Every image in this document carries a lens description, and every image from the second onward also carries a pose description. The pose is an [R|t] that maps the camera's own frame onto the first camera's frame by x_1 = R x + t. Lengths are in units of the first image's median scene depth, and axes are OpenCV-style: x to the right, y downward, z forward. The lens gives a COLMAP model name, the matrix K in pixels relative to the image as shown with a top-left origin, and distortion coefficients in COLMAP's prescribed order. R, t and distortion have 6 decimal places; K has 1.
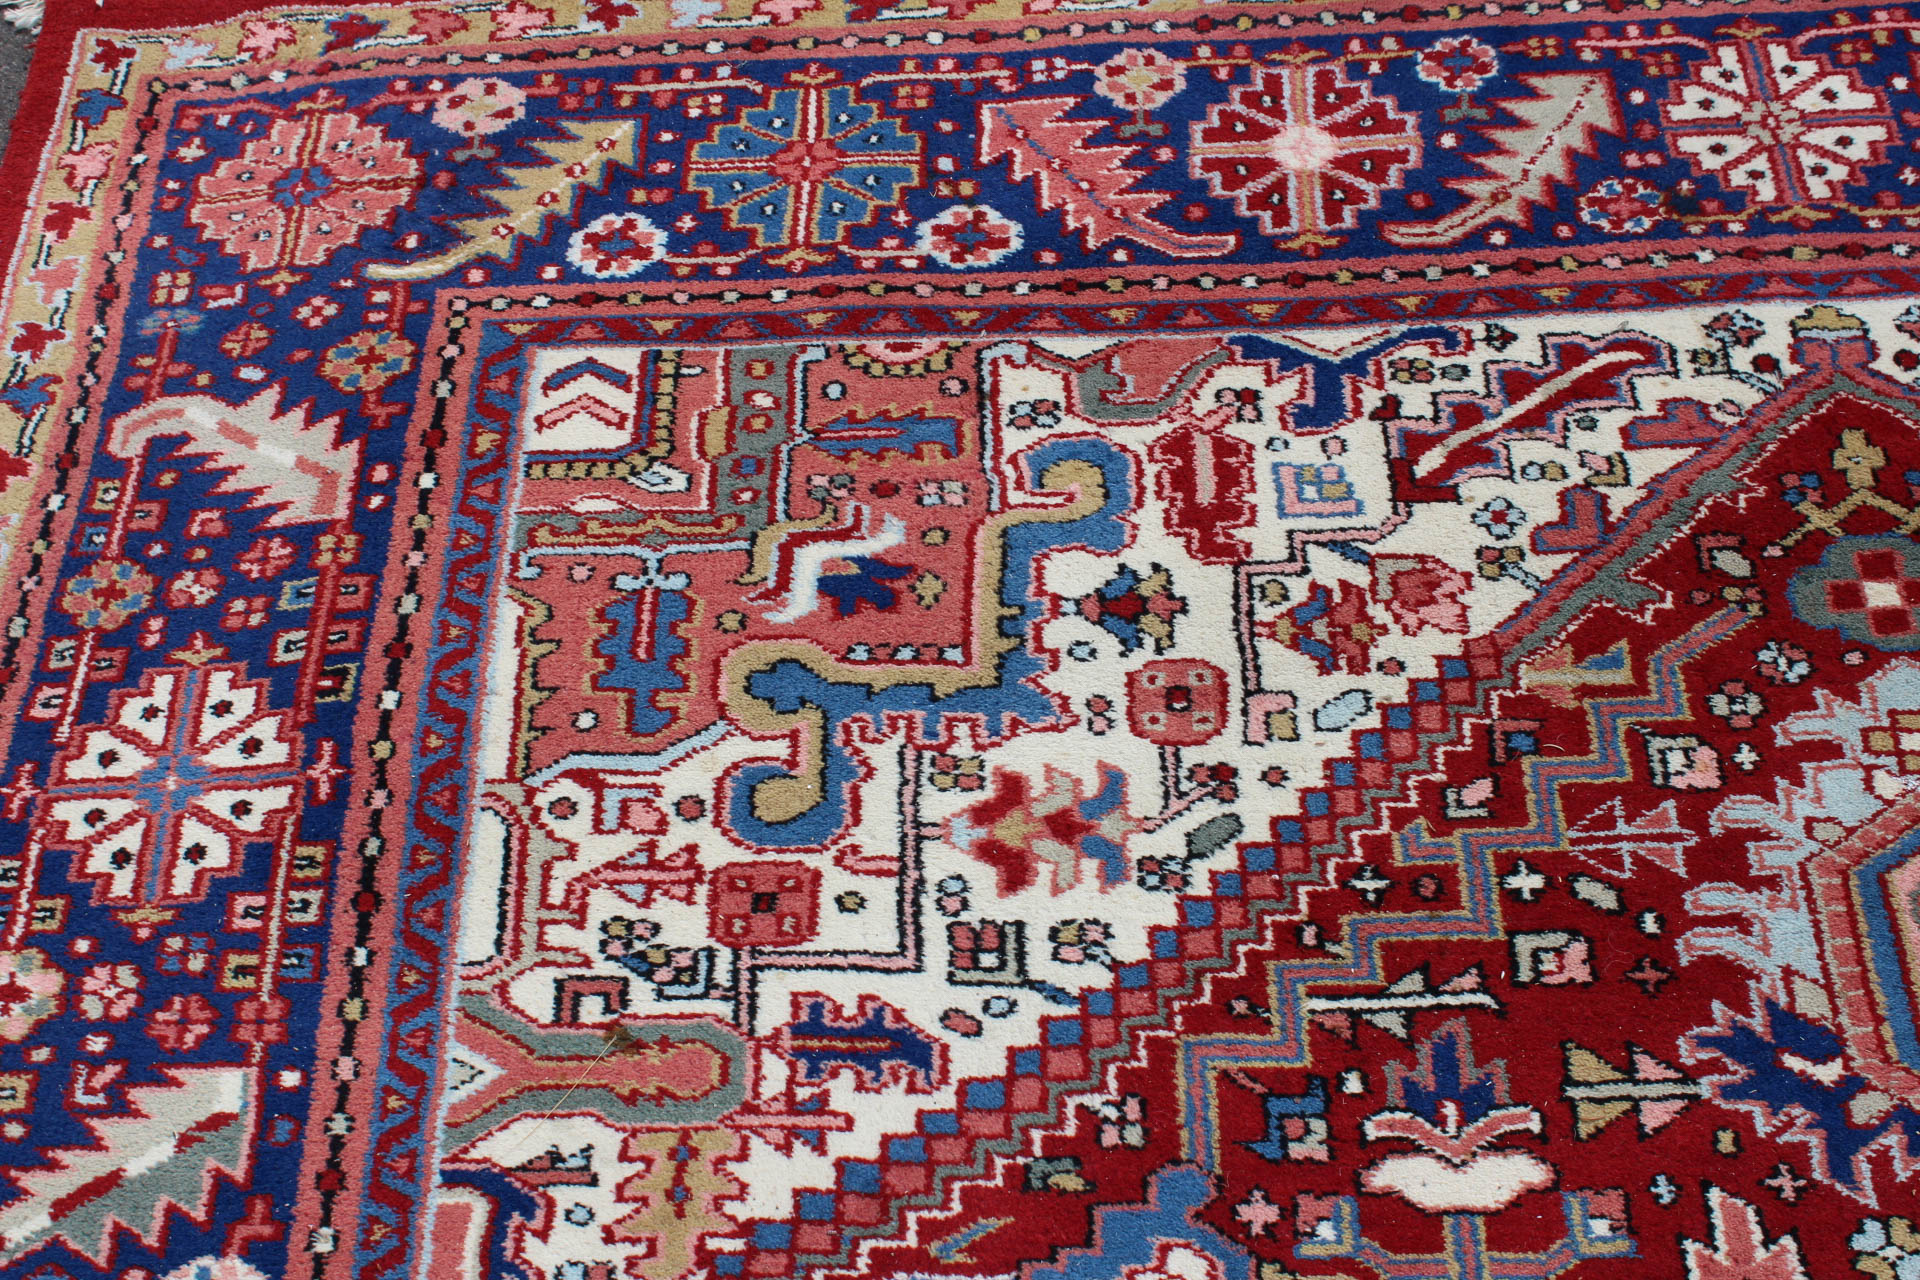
lens RADIAL K [[2497.1, 0, 961.2], [0, 2497.1, 713.0], [0, 0, 1]] dist [-0.070246, 0.123679]
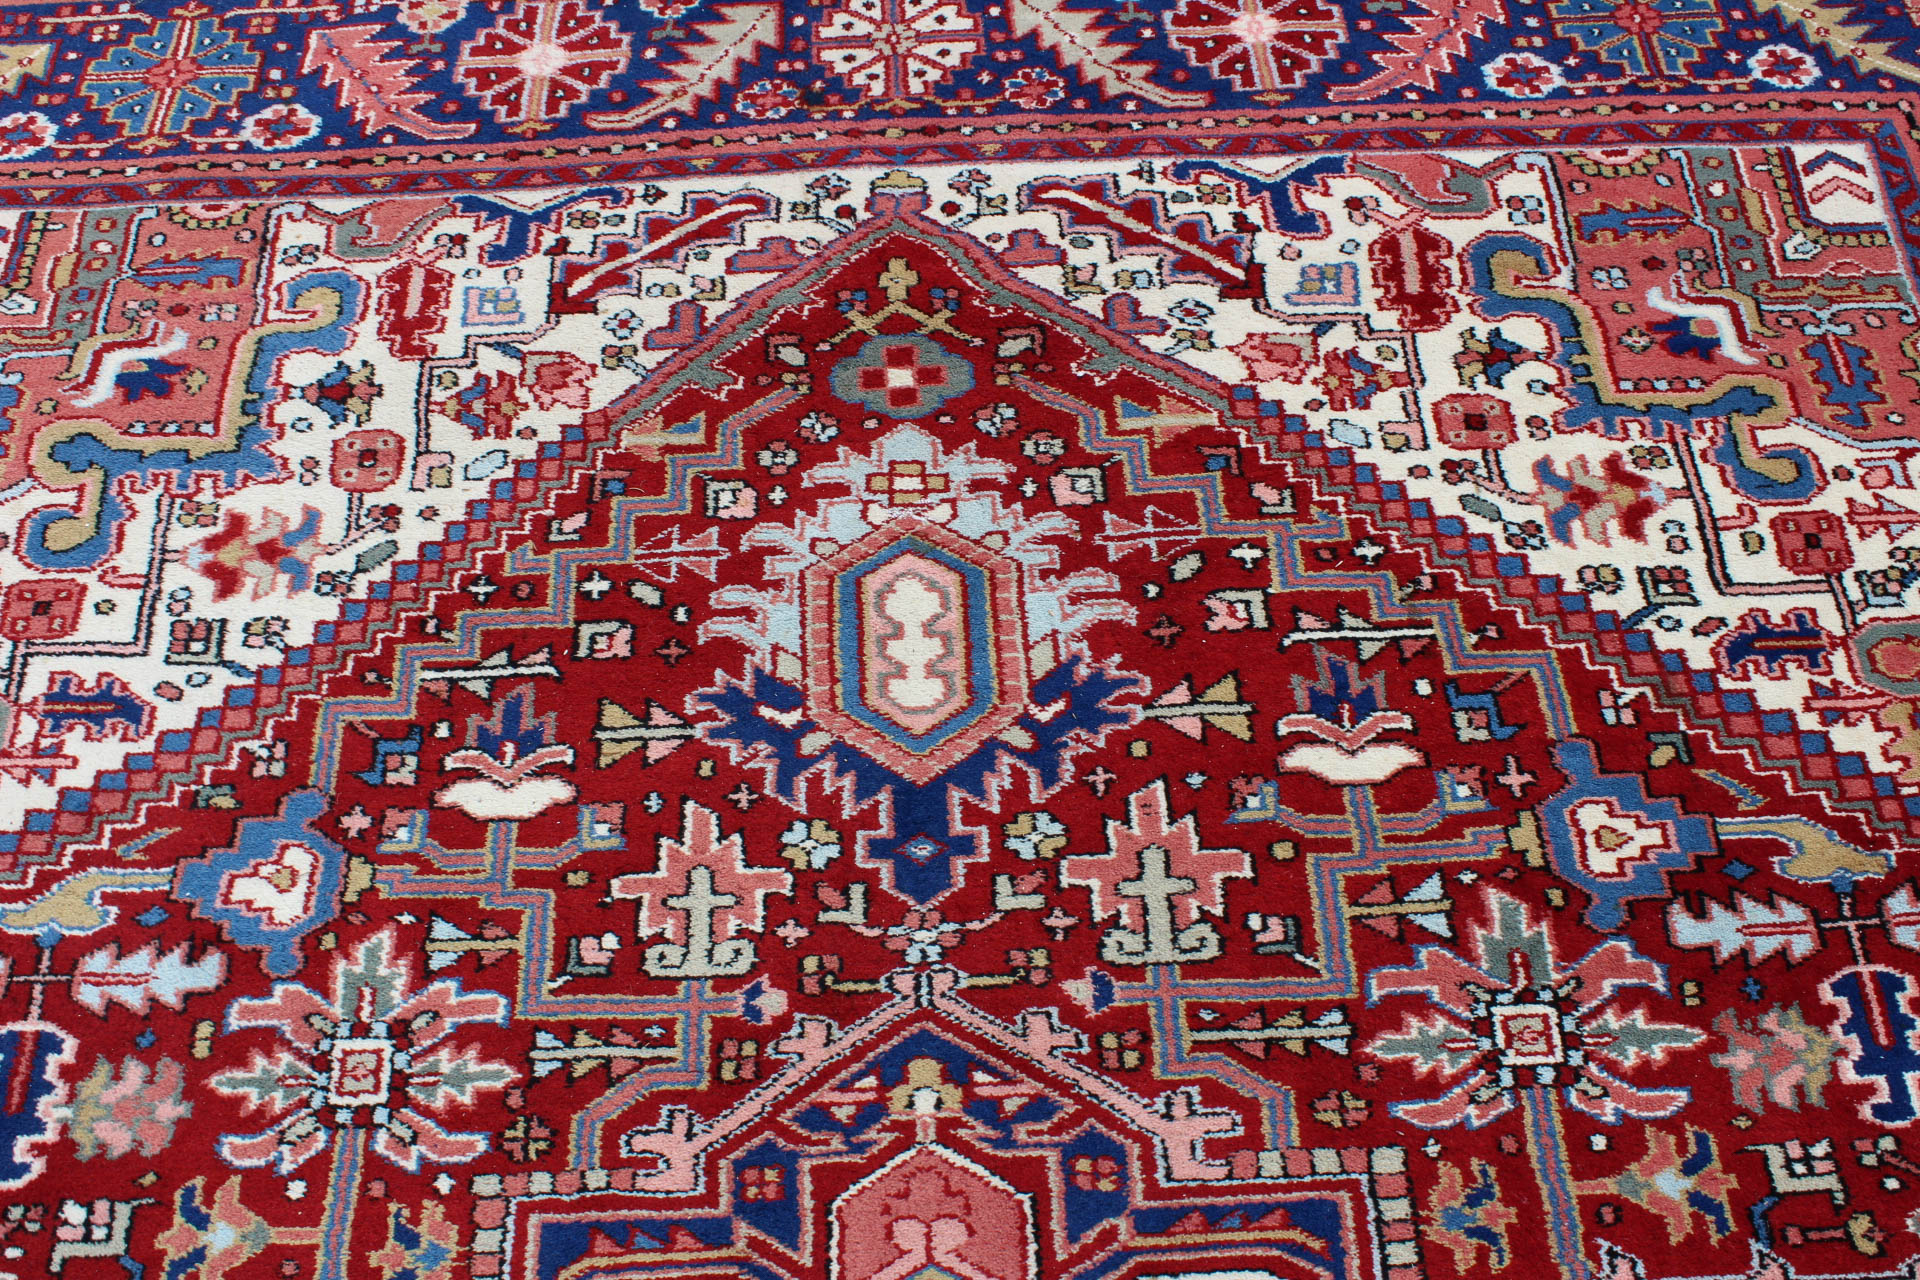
lens RADIAL K [[1960.4, 0, 955.1], [0, 1960.4, 681.0], [0, 0, 1]] dist [-0.131757, 0.152260]
pose [[0.998278, -0.009574, 0.057874, 0.346002], [0.007144, 0.999090, 0.042049, 0.073434], [-0.058224, -0.041563, 0.997438, -0.063952]]
